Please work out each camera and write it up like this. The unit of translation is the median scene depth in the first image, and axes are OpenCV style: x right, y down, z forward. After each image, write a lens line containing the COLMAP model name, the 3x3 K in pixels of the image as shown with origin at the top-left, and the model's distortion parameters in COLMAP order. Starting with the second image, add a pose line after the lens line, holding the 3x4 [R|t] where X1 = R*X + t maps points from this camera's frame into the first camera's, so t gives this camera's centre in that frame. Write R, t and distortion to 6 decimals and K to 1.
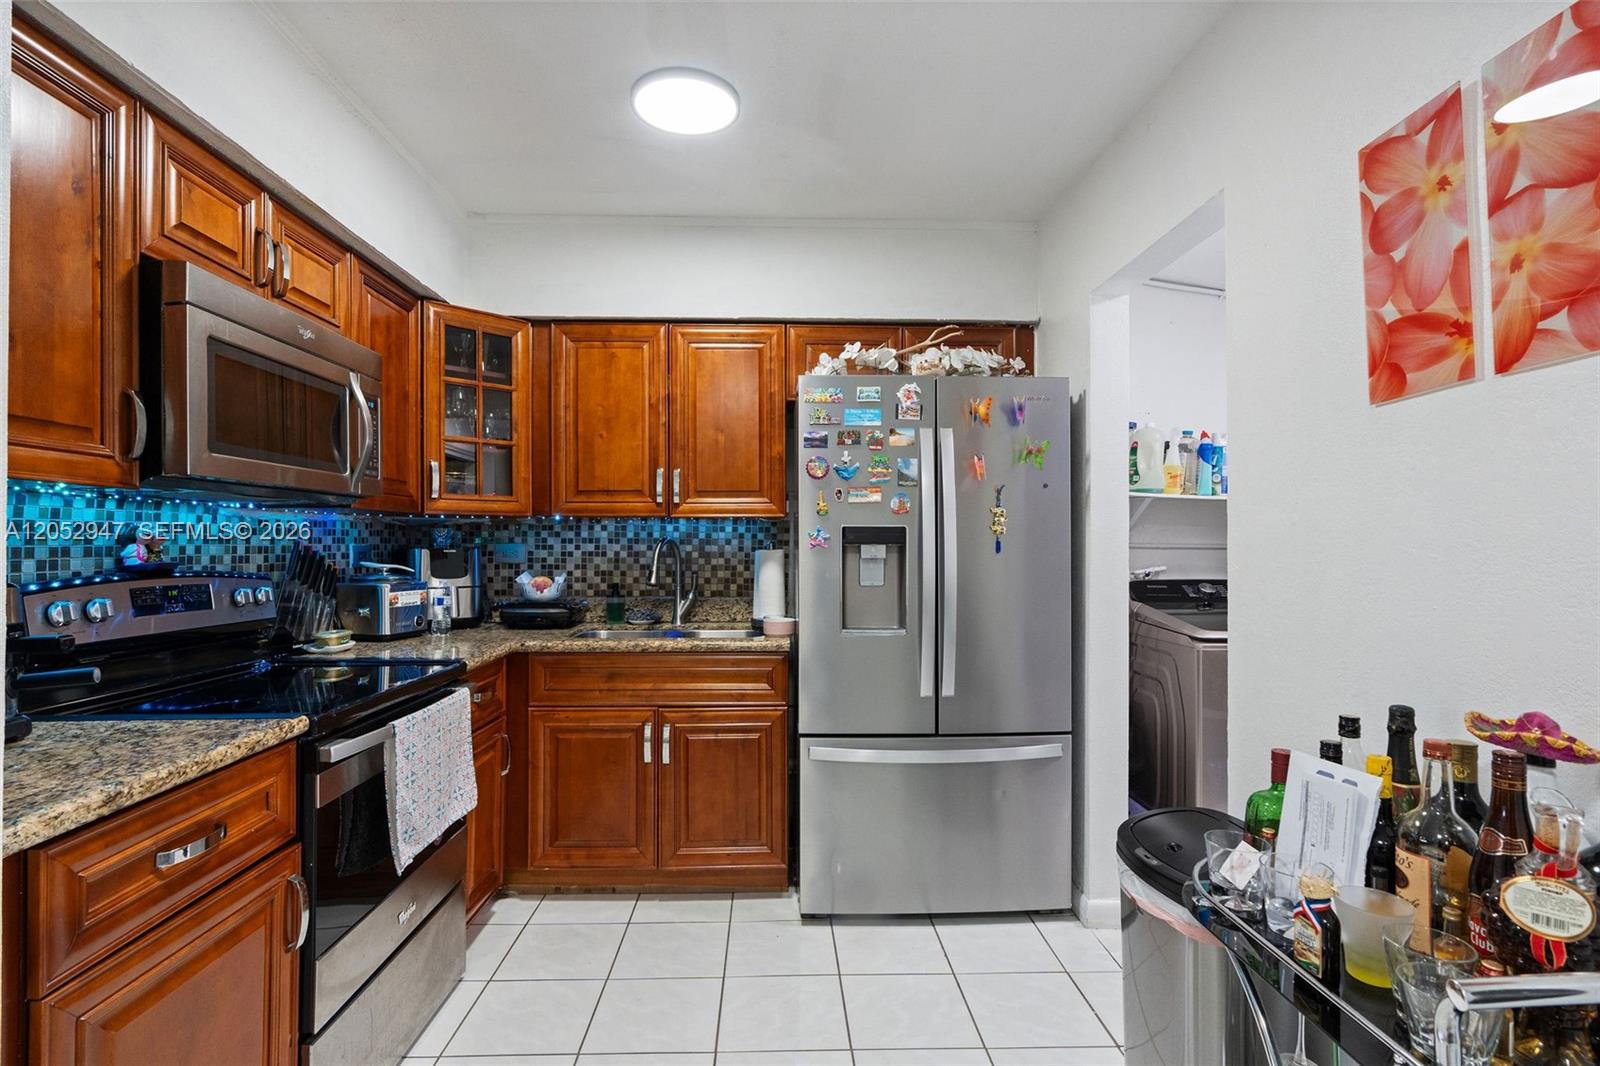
lens RADIAL K [[790.0, 0, 800.4], [0, 790.0, 529.2], [0, 0, 1]] dist [0.003161, 0.001472]
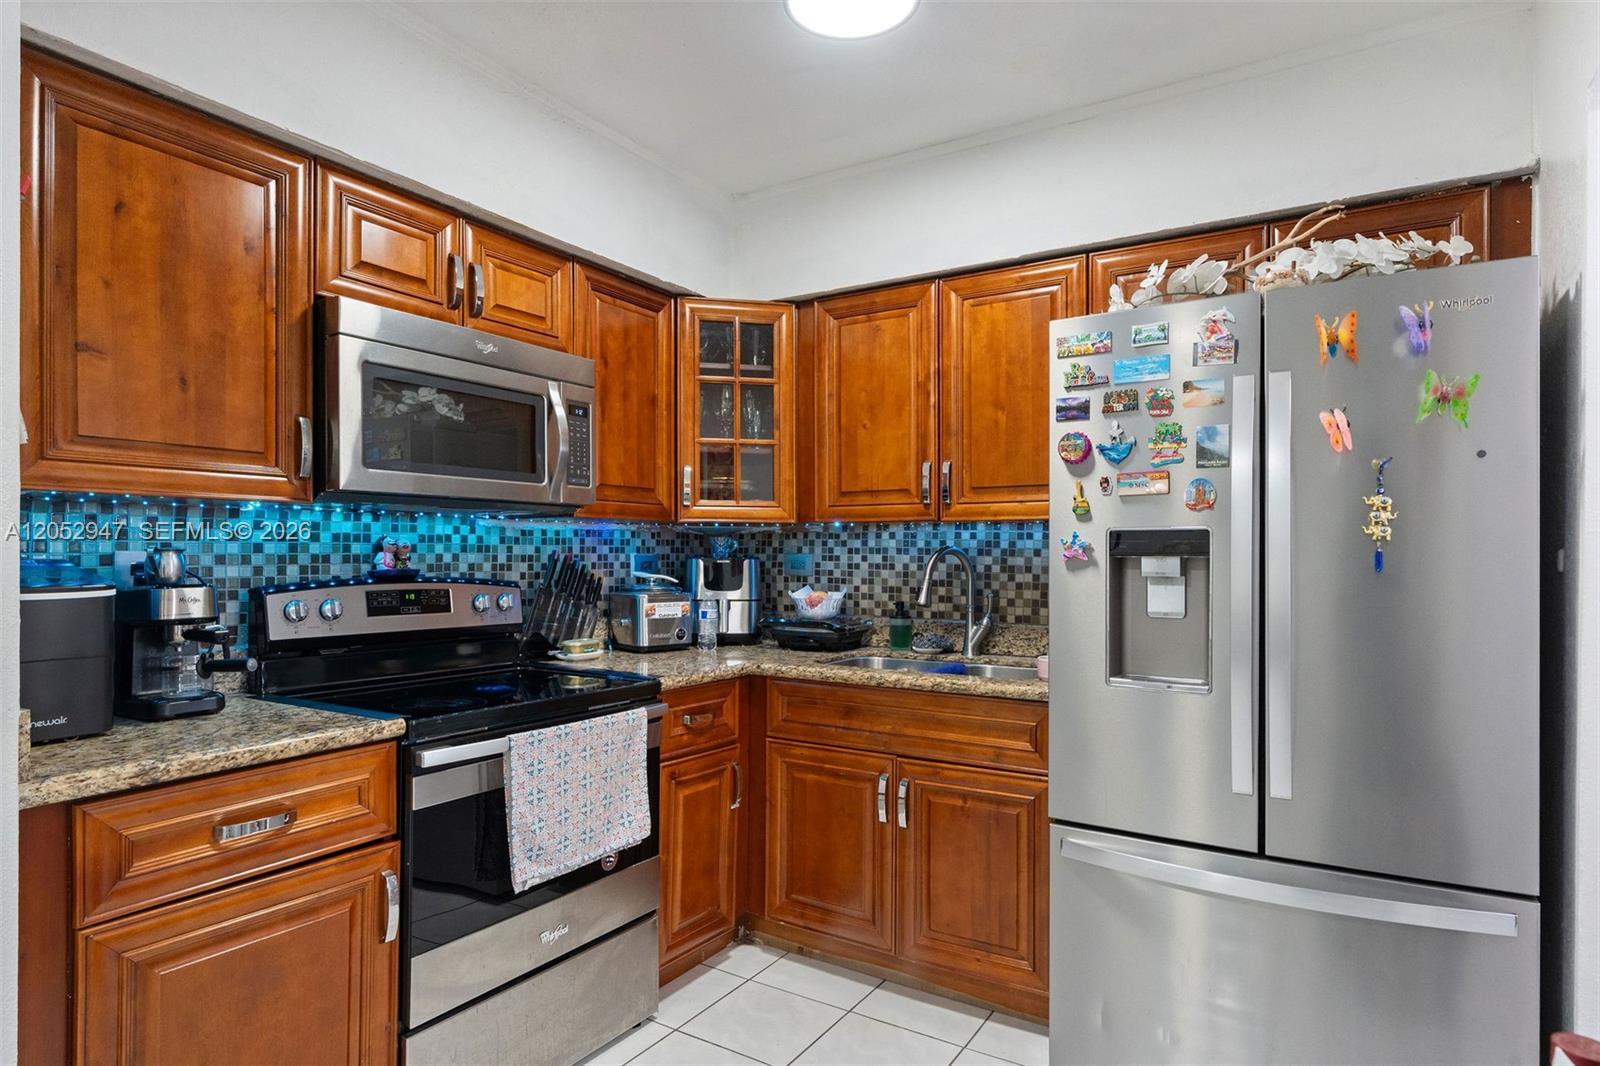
lens RADIAL K [[908.7, 0, 800.2], [0, 908.7, 547.1], [0, 0, 1]] dist [0.000286, 0.000347]
pose [[0.826613, -0.000957, -0.562770, 0.276320], [0.006235, 0.999953, 0.007458, 0.003723], [0.562736, -0.009674, 0.826580, 0.186055]]
